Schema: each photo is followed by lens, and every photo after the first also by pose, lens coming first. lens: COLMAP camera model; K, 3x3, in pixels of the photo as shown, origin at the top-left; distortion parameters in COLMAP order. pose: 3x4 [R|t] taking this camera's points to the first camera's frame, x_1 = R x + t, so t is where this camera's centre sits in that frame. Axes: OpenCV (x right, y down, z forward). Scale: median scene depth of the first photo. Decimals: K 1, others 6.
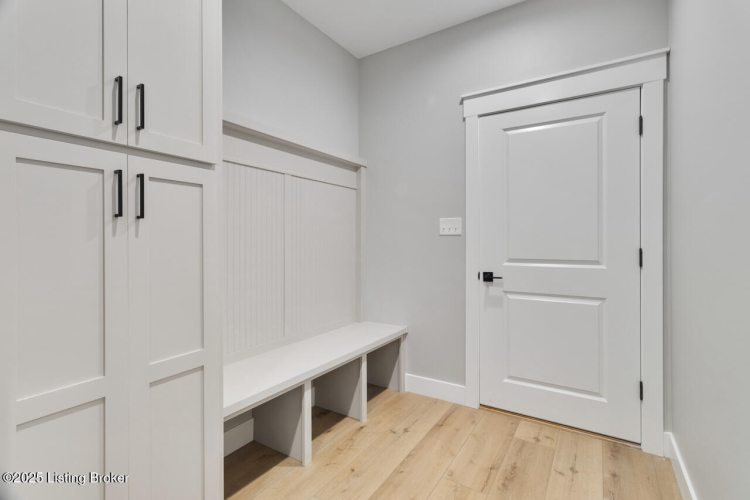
lens RADIAL K [[349.4, 0, 377.1], [0, 349.4, 244.0], [0, 0, 1]] dist [0.002017, -0.000205]
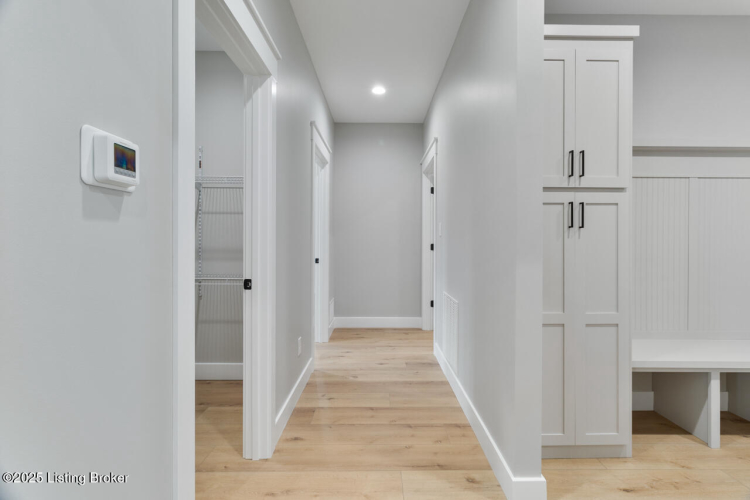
lens RADIAL K [[349.4, 0, 379.5], [0, 349.4, 248.7], [0, 0, 1]] dist [0.002017, -0.000205]
pose [[0.551758, 0.007221, -0.833973, 0.198501], [-0.009148, 0.999955, 0.002606, 0.030863], [0.833954, 0.006191, 0.551799, -0.722619]]
